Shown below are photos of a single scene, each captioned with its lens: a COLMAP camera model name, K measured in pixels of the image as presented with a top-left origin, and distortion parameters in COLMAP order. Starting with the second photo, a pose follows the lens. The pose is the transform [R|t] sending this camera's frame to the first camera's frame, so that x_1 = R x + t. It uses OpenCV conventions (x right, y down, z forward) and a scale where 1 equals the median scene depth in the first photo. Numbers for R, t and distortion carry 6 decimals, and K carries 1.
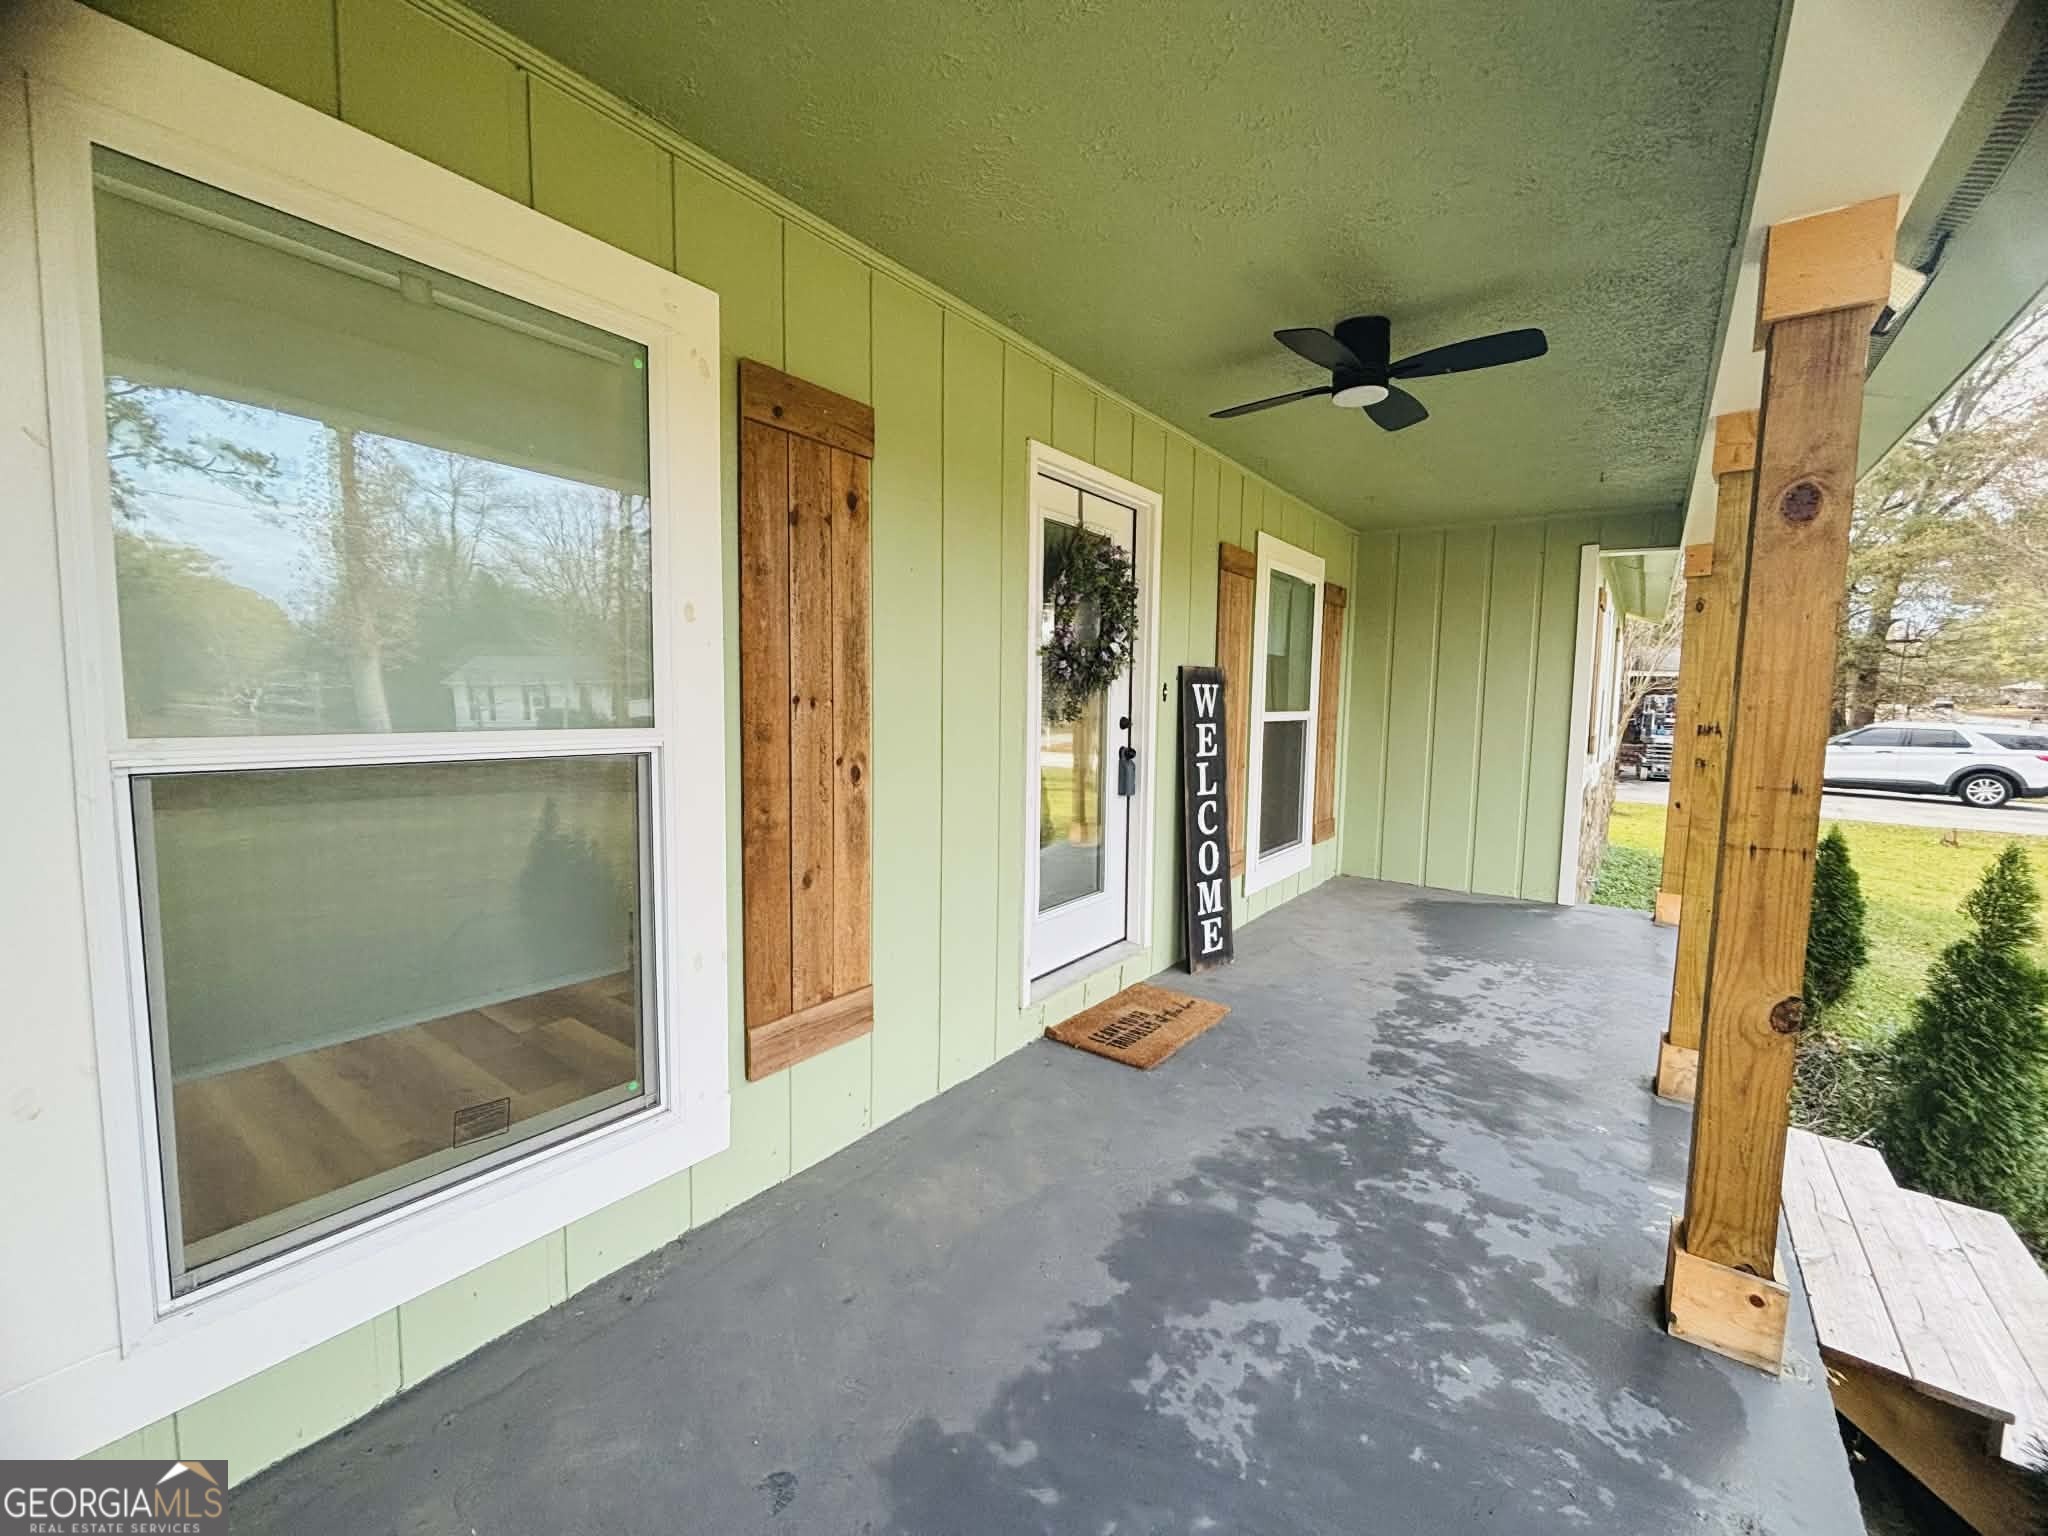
lens RADIAL K [[830.1, 0, 1015.2], [0, 830.1, 767.1], [0, 0, 1]] dist [-0.001066, -0.000159]
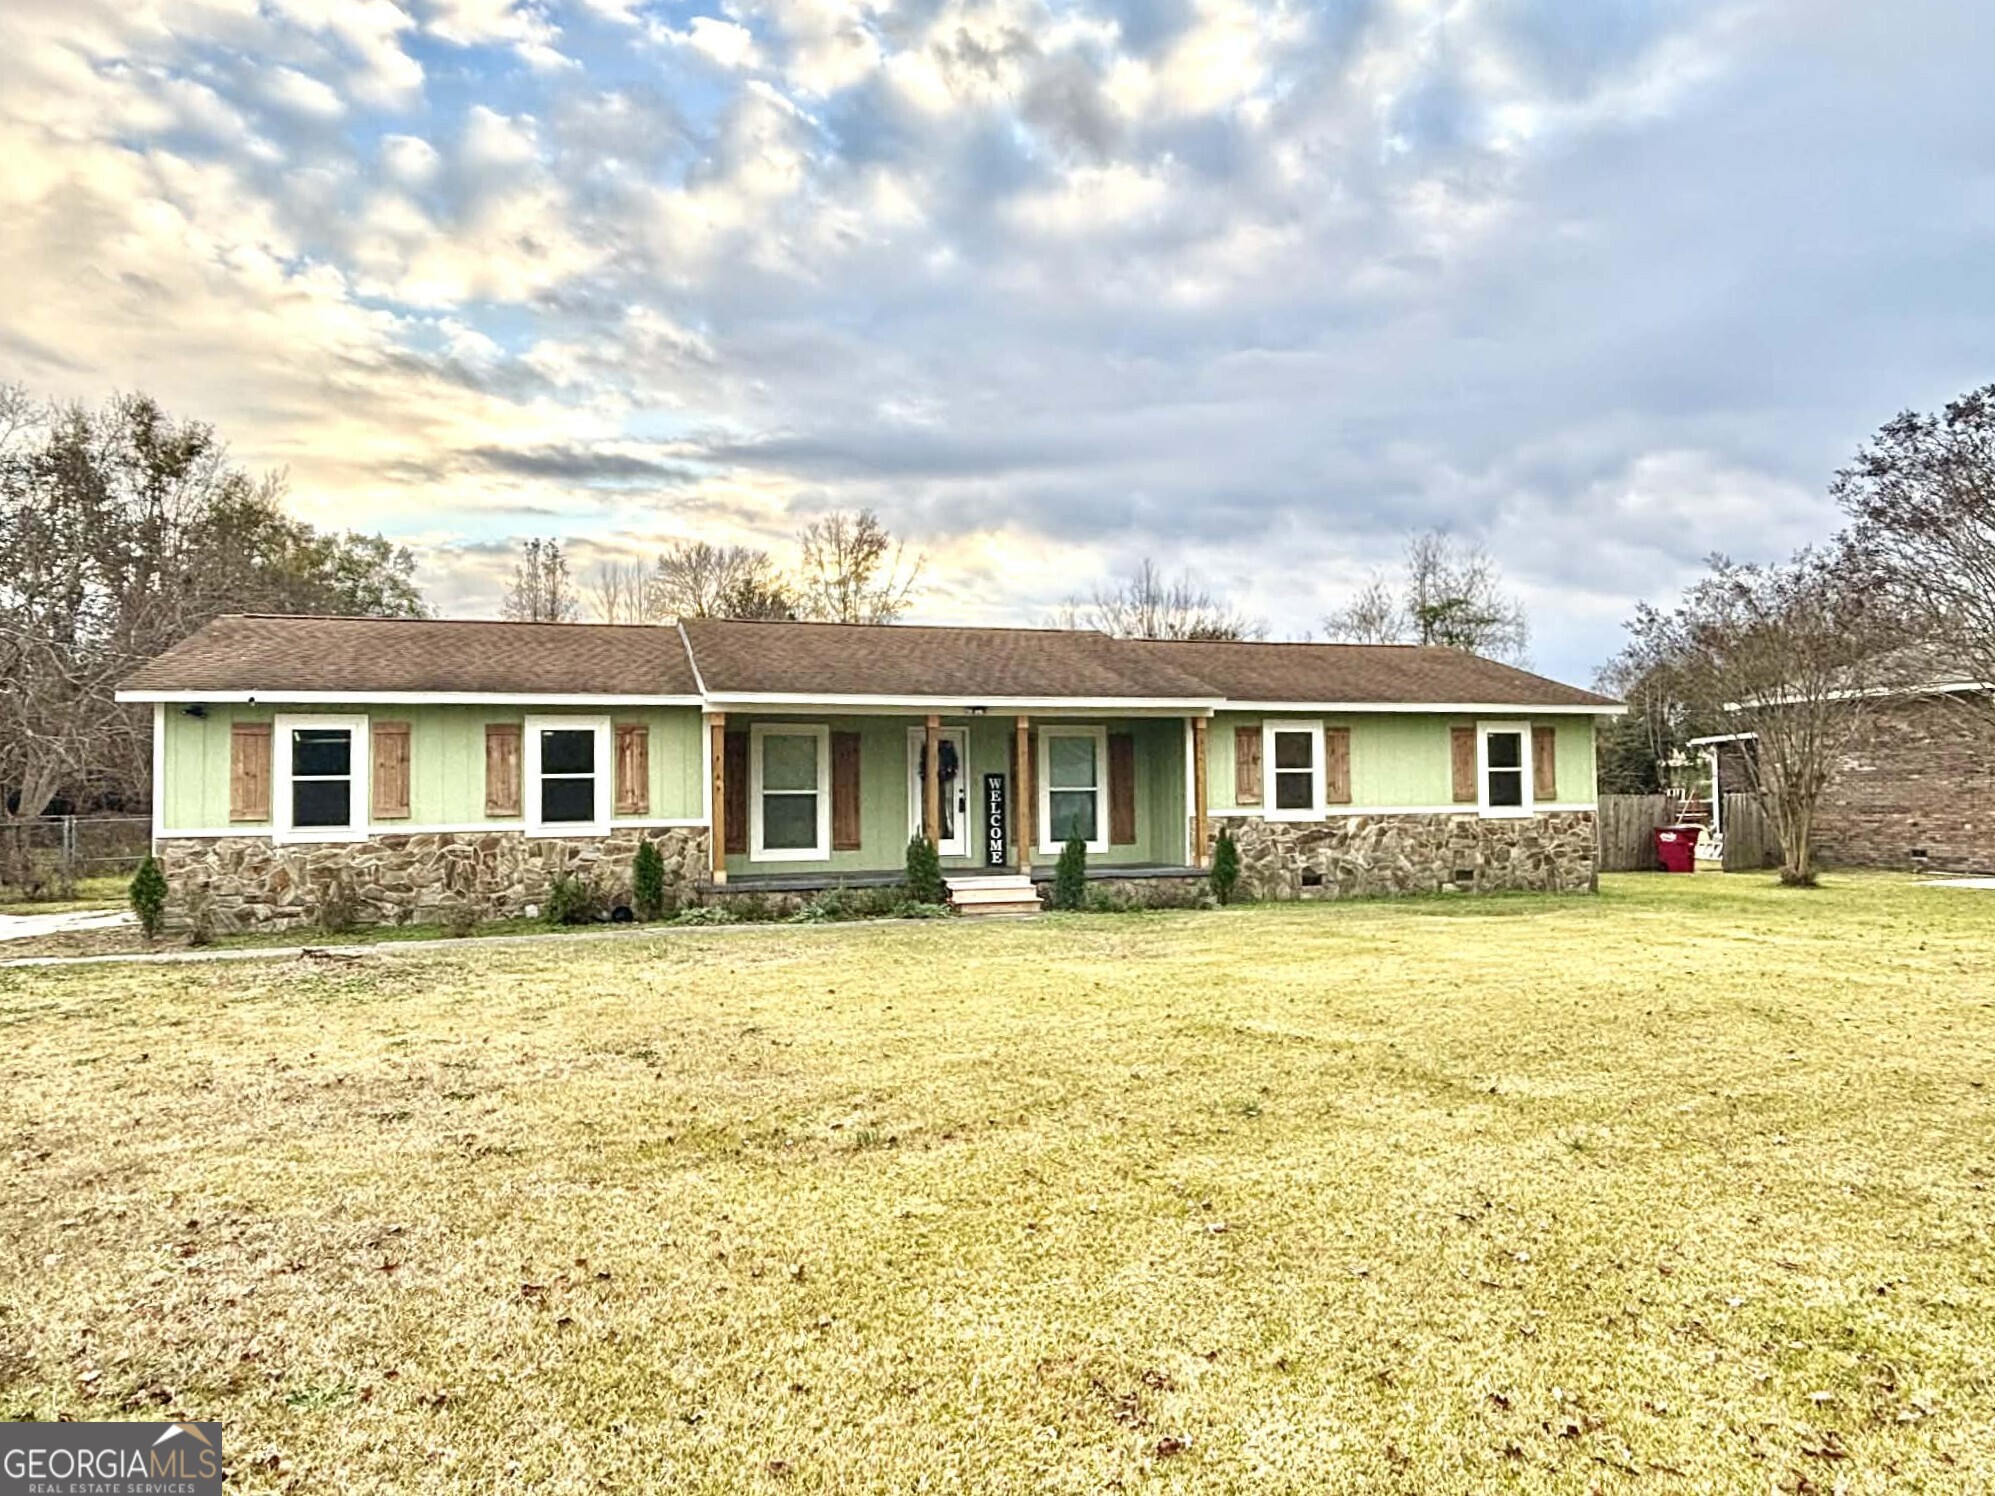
lens RADIAL K [[1134.2, 0, 996.0], [0, 1134.2, 775.1], [0, 0, 1]] dist [0.036884, -0.000648]
pose [[0.829025, -0.035273, -0.558097, 4.334288], [-0.025526, 0.994581, -0.100778, 0.527740], [0.558628, 0.097793, 0.823633, -4.249877]]
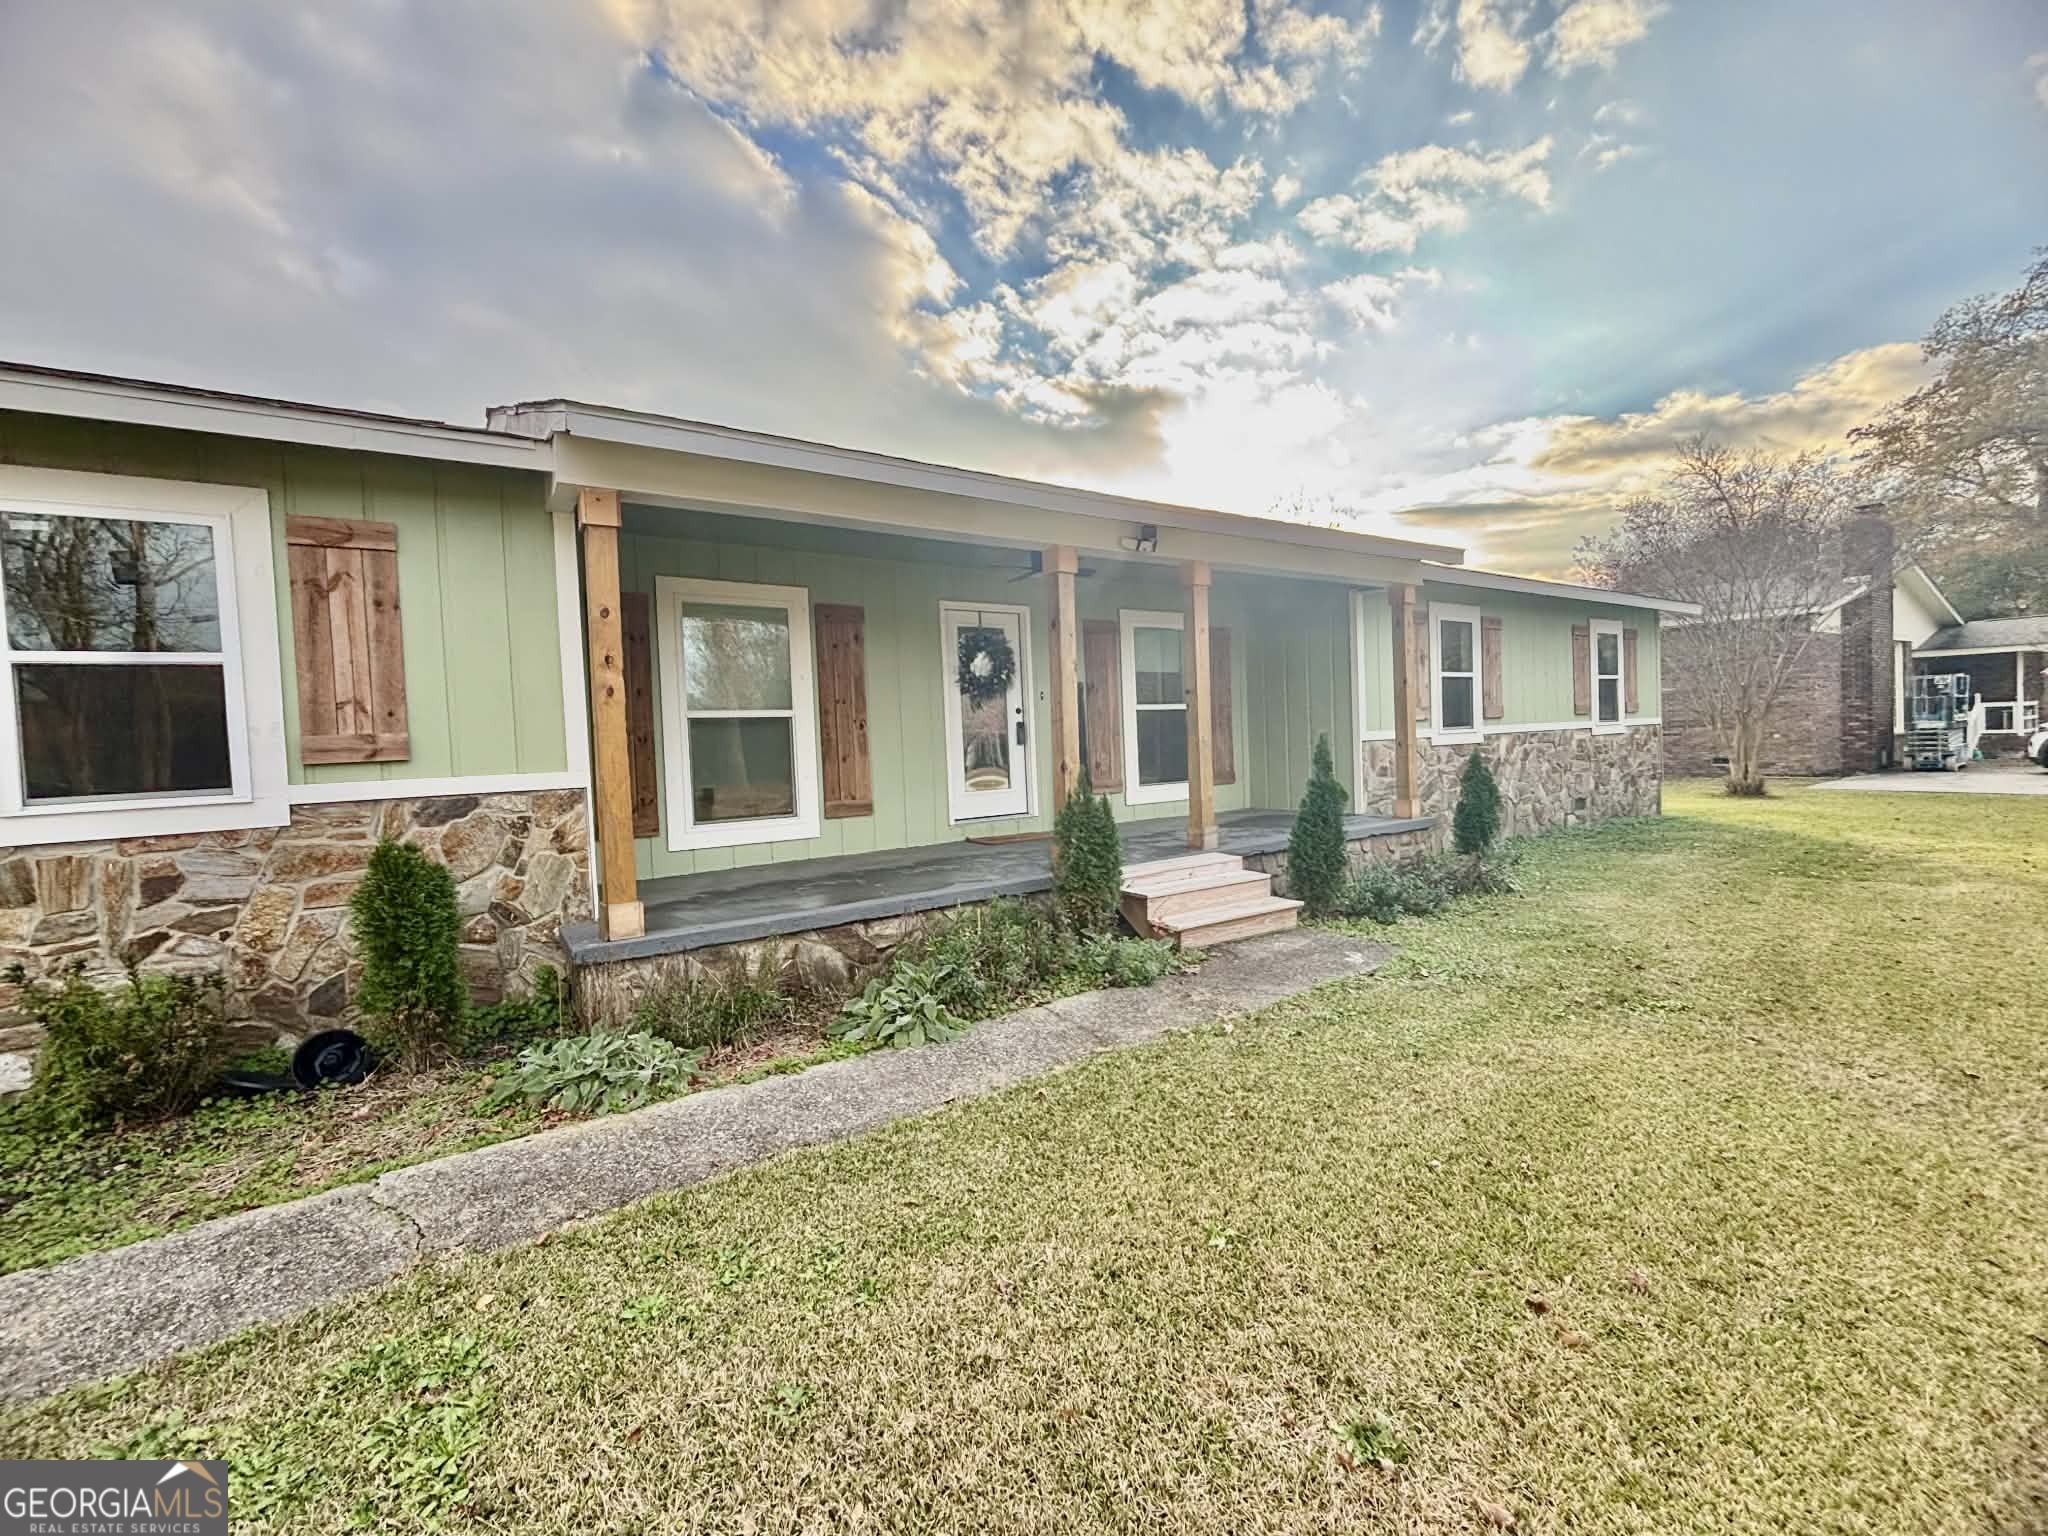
lens RADIAL K [[830.1, 0, 1015.2], [0, 830.1, 767.1], [0, 0, 1]] dist [-0.001066, -0.000159]
pose [[0.946949, -0.039133, -0.318993, 1.186742], [0.024266, 0.998432, -0.050450, 0.297220], [0.320467, 0.040033, 0.946413, -1.537321]]
